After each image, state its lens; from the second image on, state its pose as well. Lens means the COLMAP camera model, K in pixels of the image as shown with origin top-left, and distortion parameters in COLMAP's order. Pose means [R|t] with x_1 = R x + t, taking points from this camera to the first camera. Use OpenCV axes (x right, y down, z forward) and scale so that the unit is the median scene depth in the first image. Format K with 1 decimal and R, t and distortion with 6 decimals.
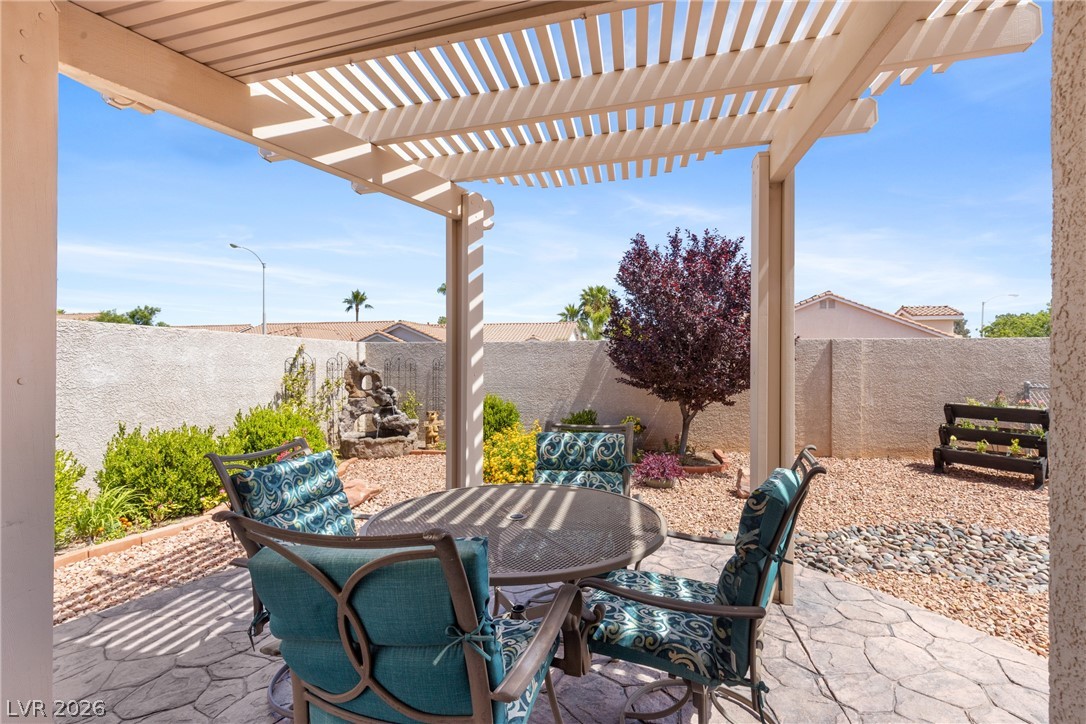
lens RADIAL K [[484.4, 0, 545.3], [0, 484.4, 366.2], [0, 0, 1]] dist [0.001163, -0.000128]
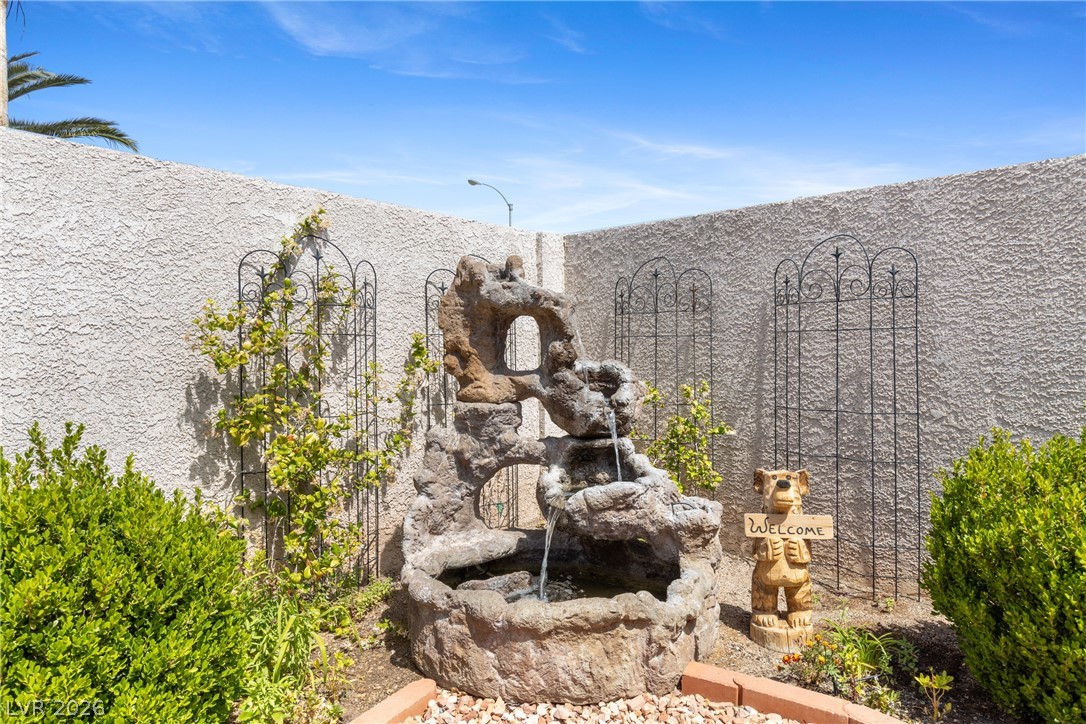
lens RADIAL K [[687.1, 0, 542.8], [0, 687.1, 361.0], [0, 0, 1]] dist [0.001576, 0.000199]
pose [[0.871548, 0.004324, -0.490292, -0.180976], [0.004177, 0.999859, 0.016243, 0.037276], [0.490293, -0.016205, 0.871407, 0.696111]]
